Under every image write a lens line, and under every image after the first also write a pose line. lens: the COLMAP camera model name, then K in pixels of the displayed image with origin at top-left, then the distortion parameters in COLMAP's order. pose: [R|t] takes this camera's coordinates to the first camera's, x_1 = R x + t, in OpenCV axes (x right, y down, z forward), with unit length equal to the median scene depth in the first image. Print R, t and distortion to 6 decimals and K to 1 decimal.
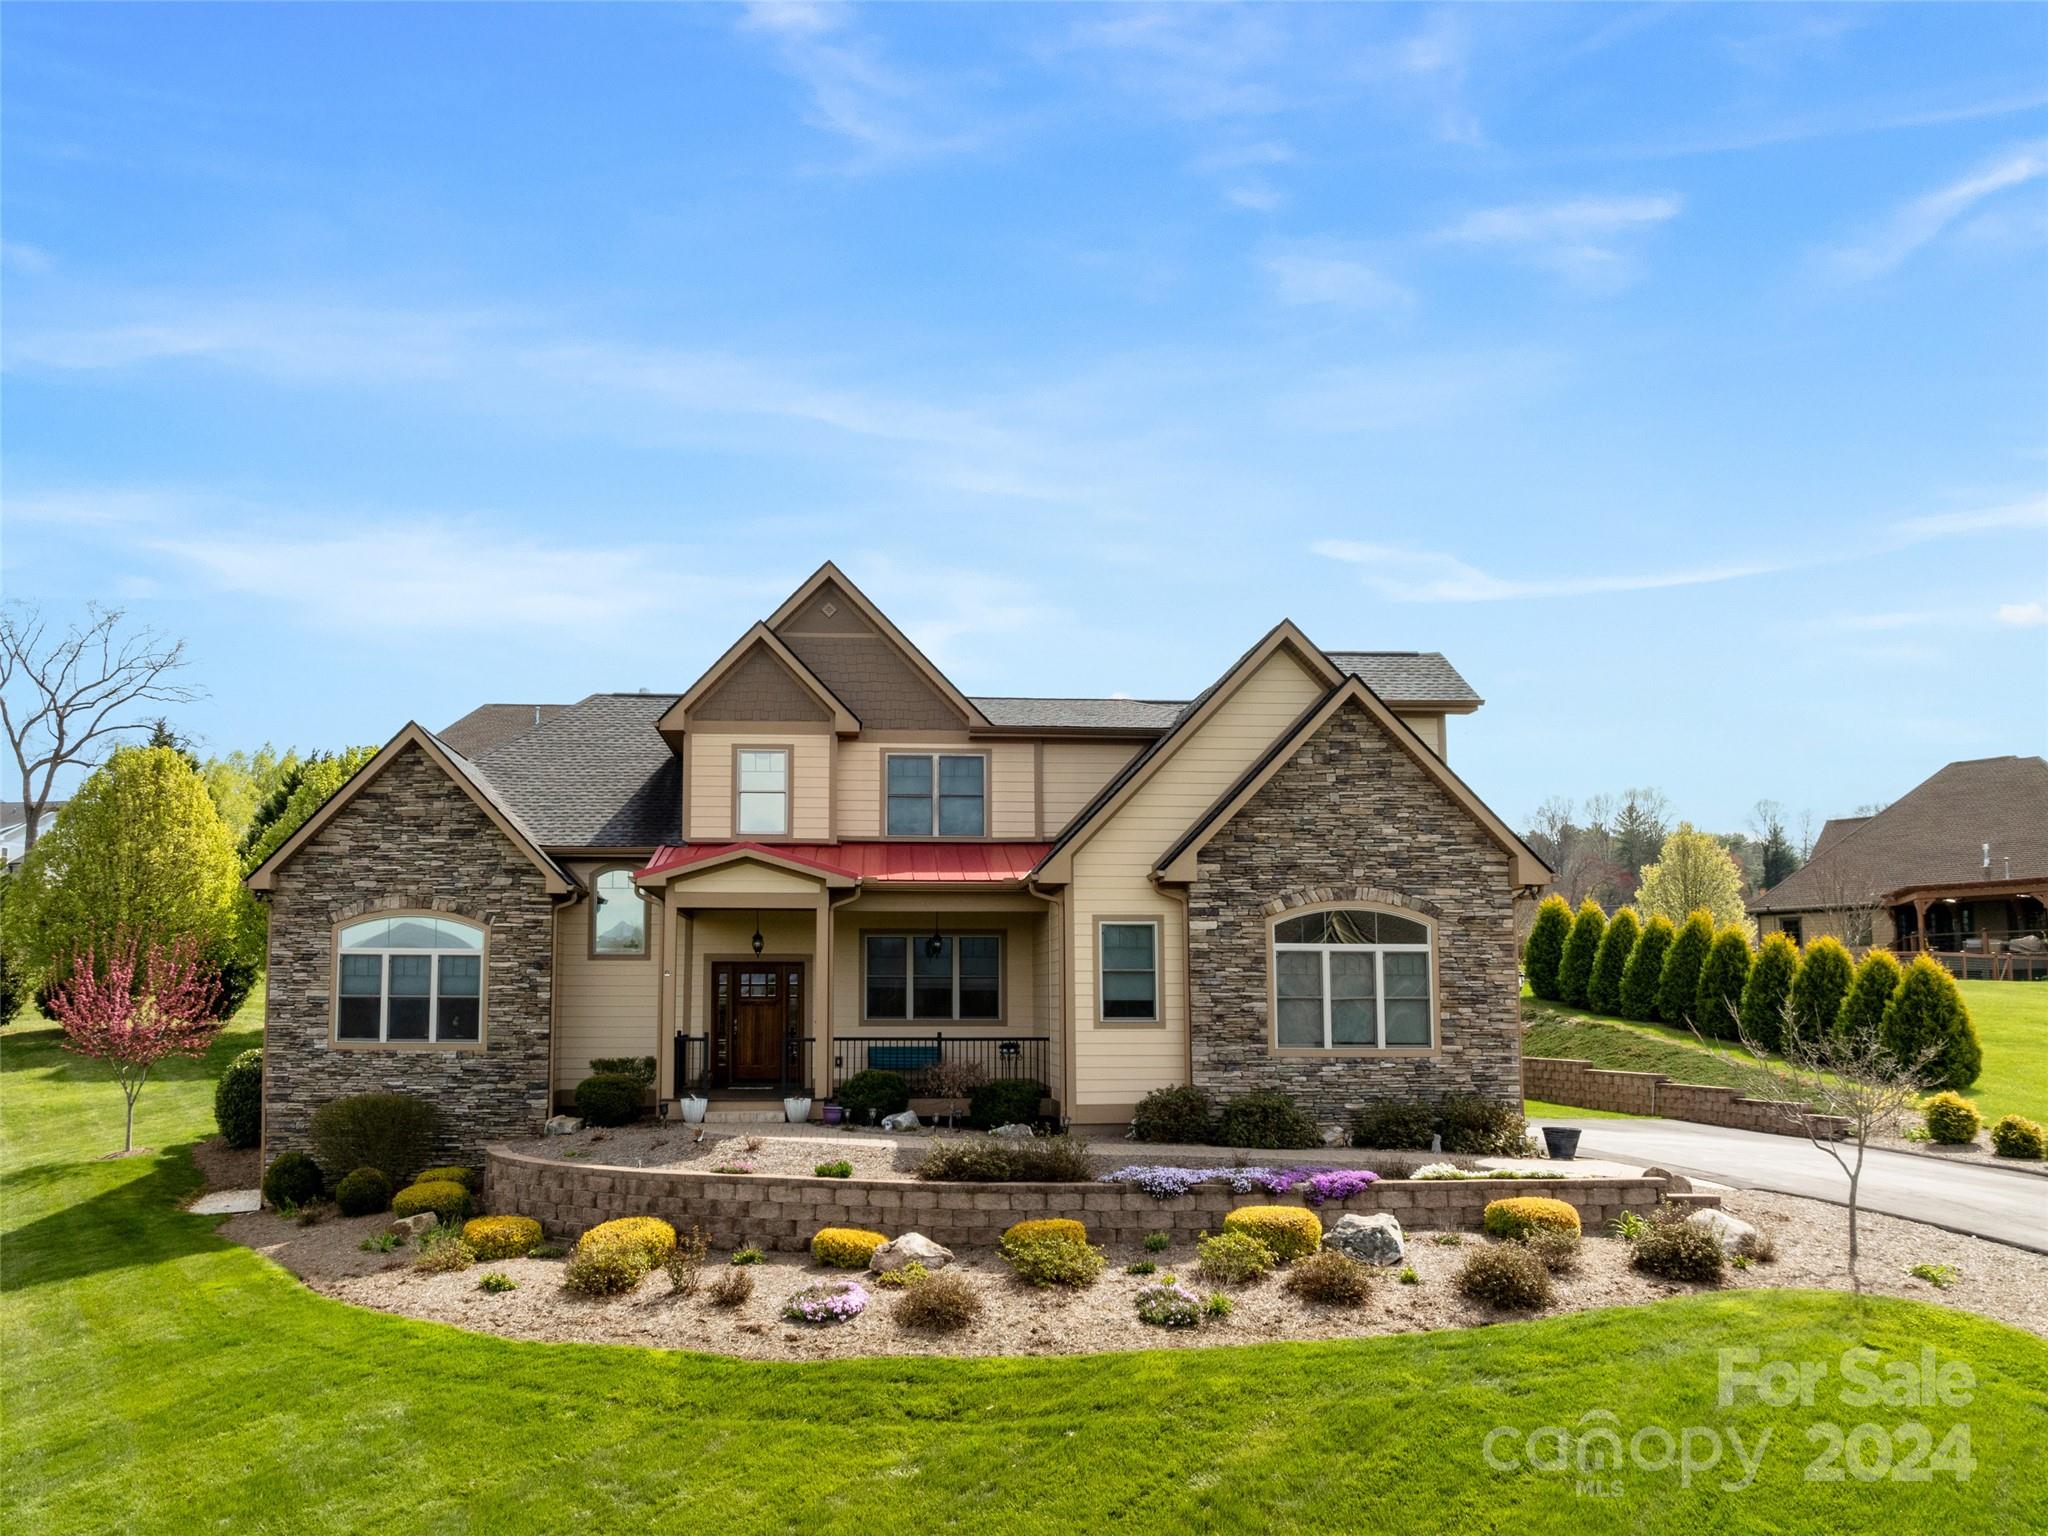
lens RADIAL K [[1542.8, 0, 1073.1], [0, 1542.8, 801.2], [0, 0, 1]] dist [-0.037831, 0.001420]
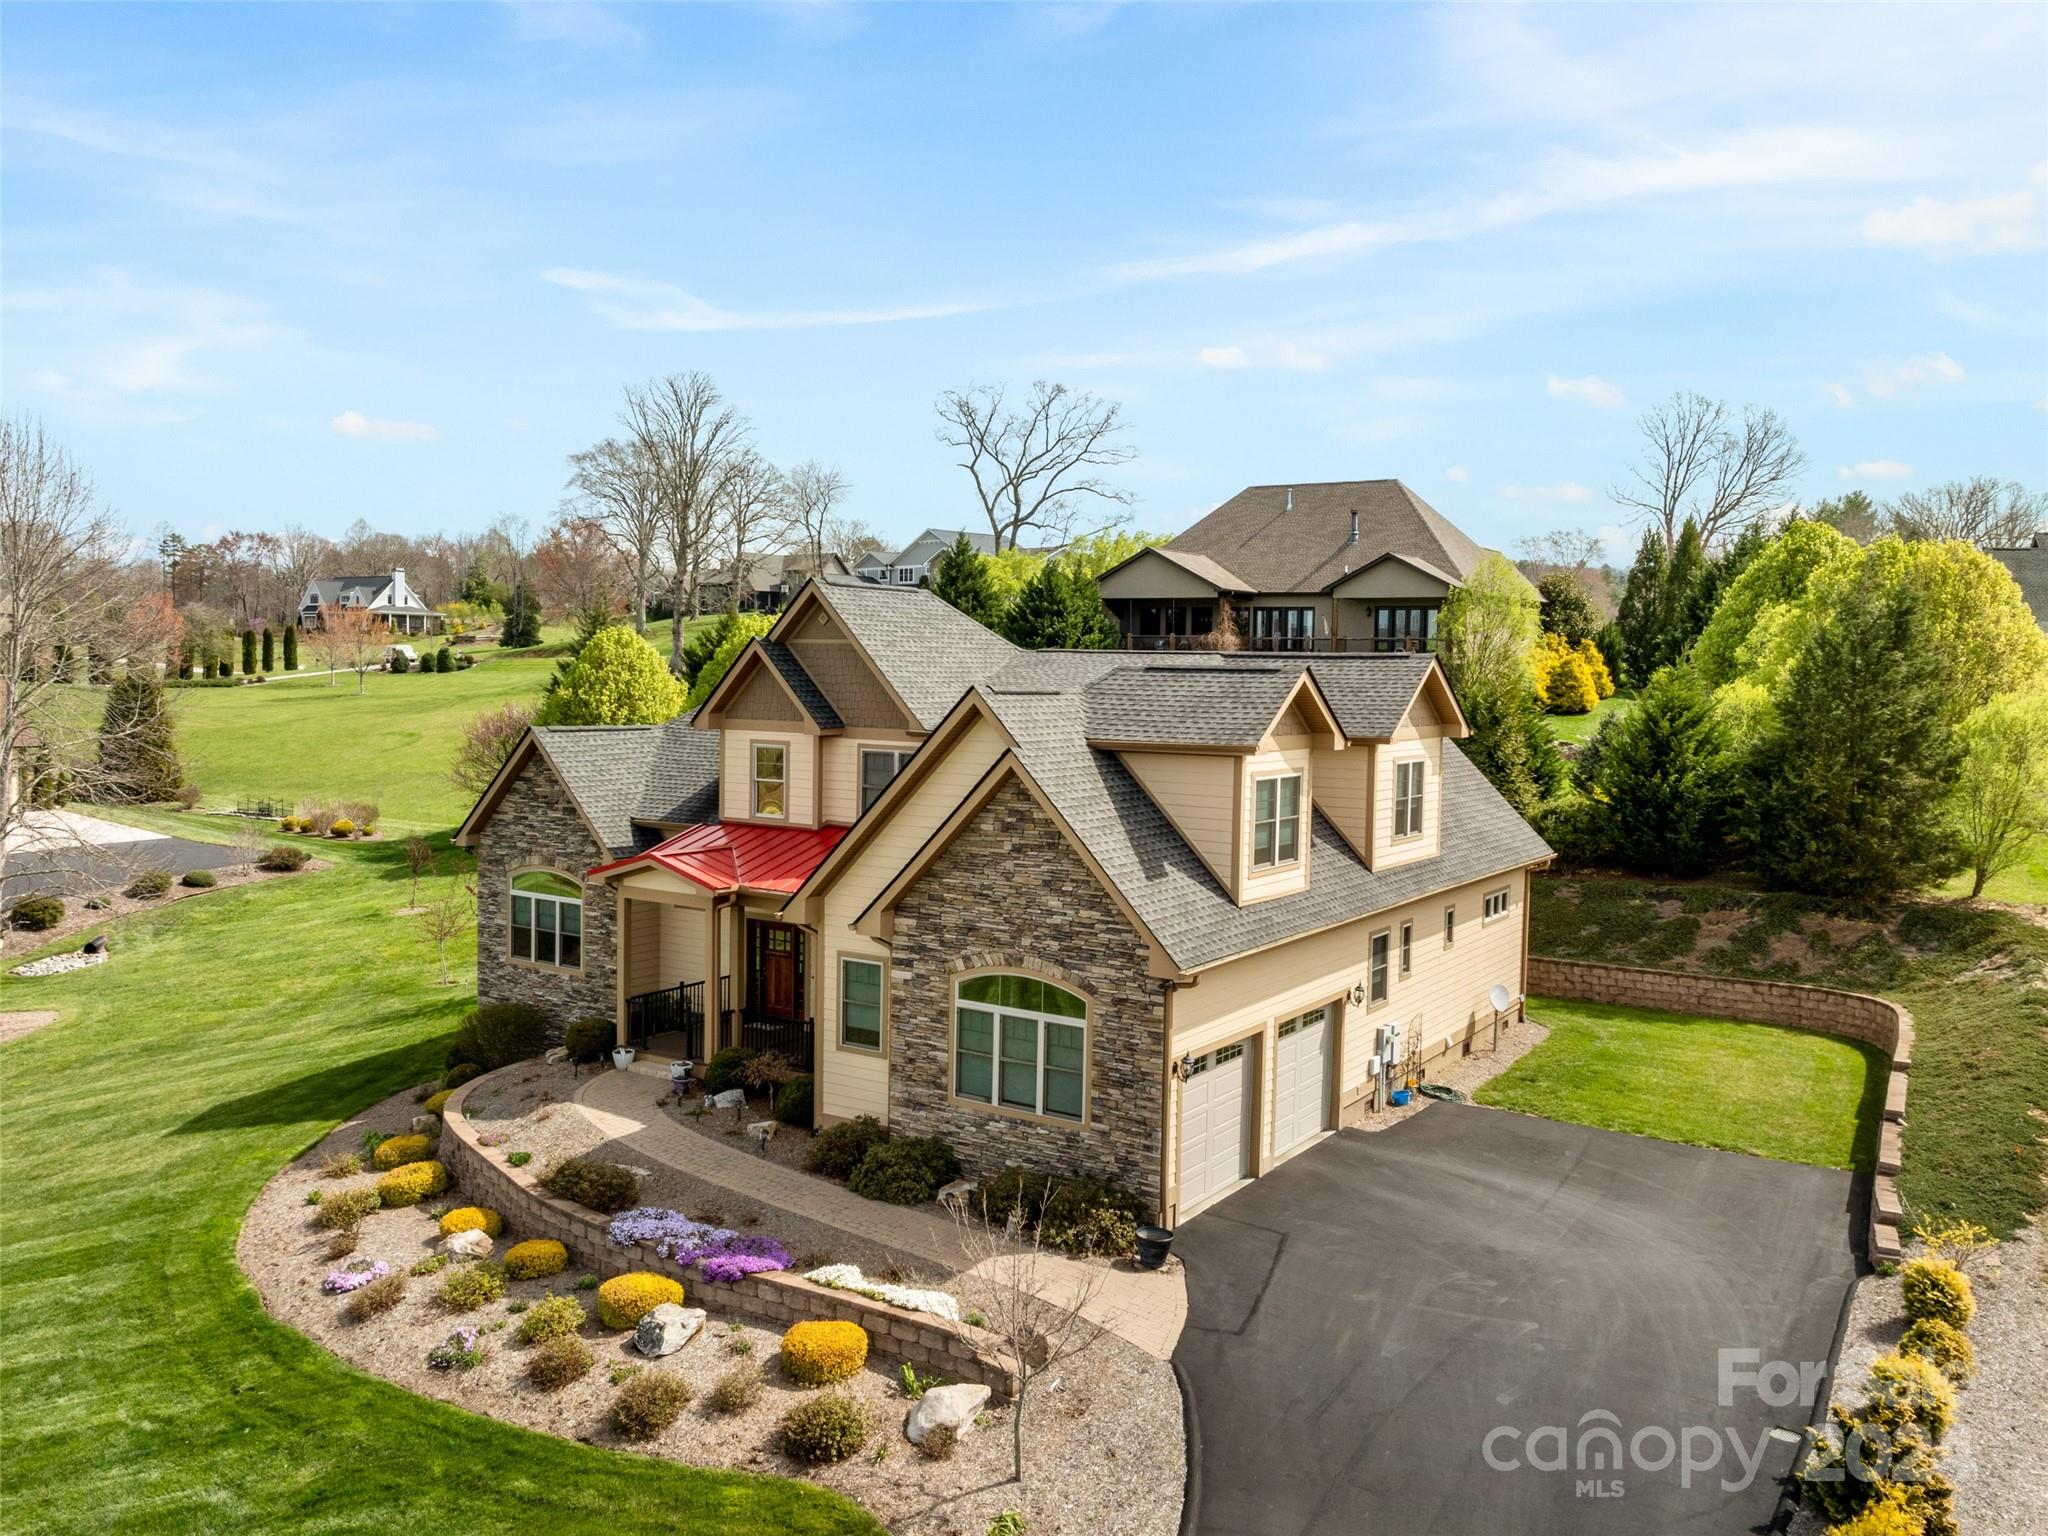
lens RADIAL K [[1576.6, 0, 1024.0], [0, 1576.6, 768.0], [0, 0, 1]] dist [-0.040635, -0.005192]
pose [[0.805030, 0.051027, -0.591036, 0.788998], [0.043850, 0.988450, 0.145065, -0.216143], [0.591612, -0.142699, 0.793494, 0.195845]]
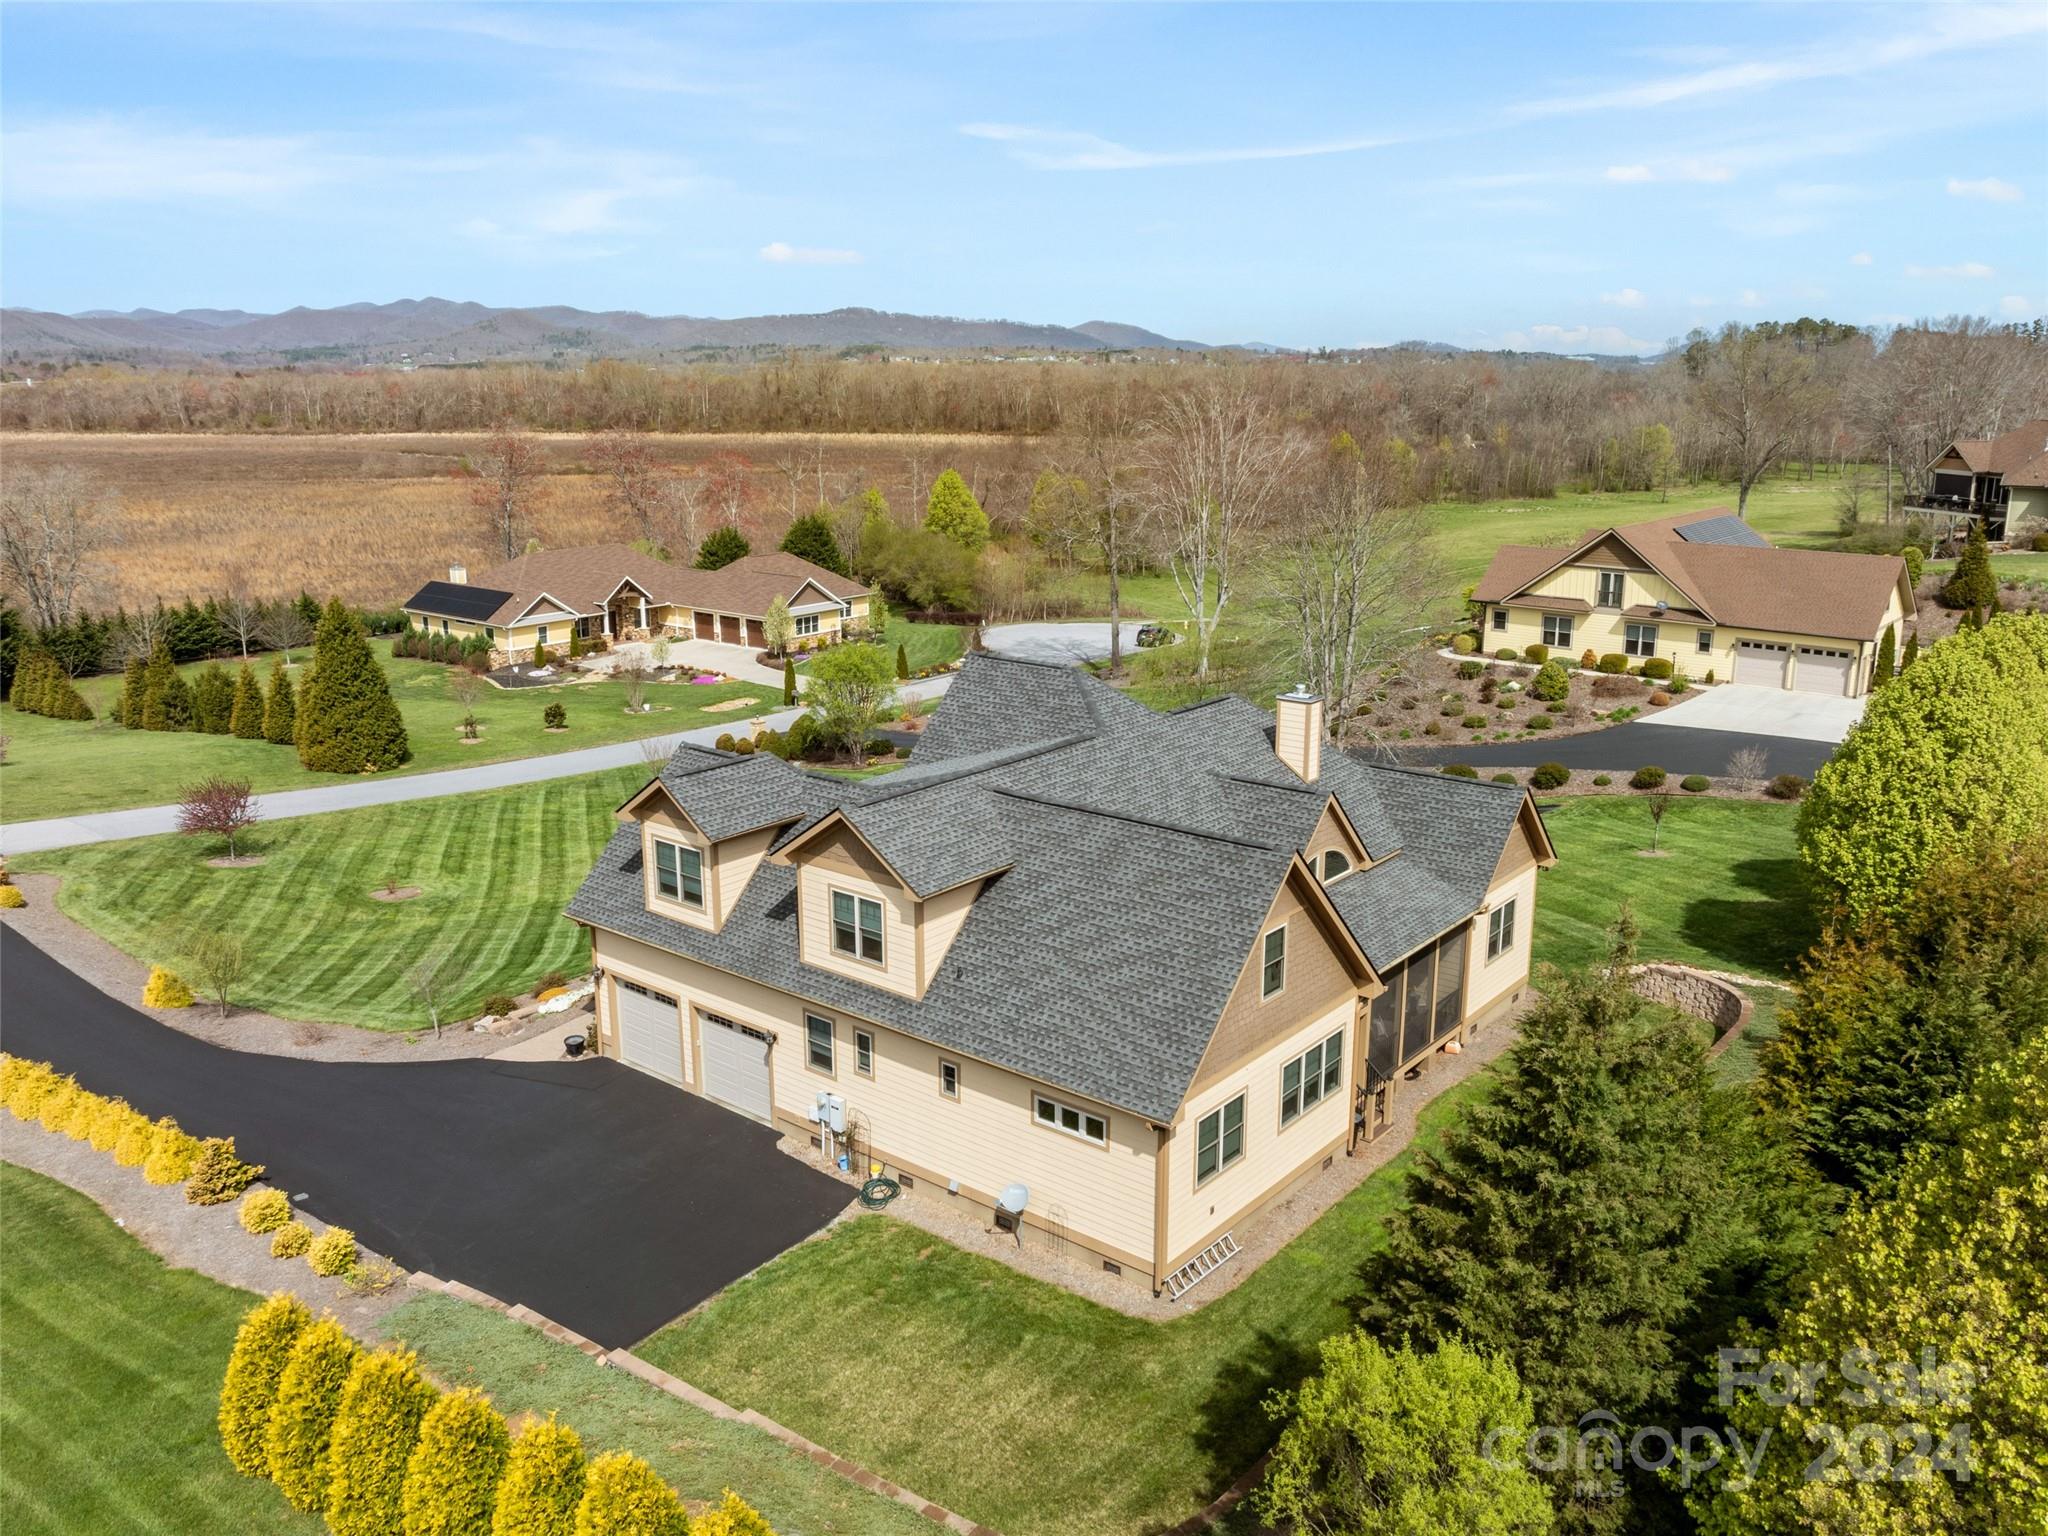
lens RADIAL K [[1576.6, 0, 1024.0], [0, 1576.6, 768.0], [0, 0, 1]] dist [-0.040635, -0.005192]
pose [[-0.649997, 0.187401, -0.736468, 1.247908], [0.074907, 0.980198, 0.183308, -0.399225], [0.756236, 0.063983, -0.651163, 2.535768]]
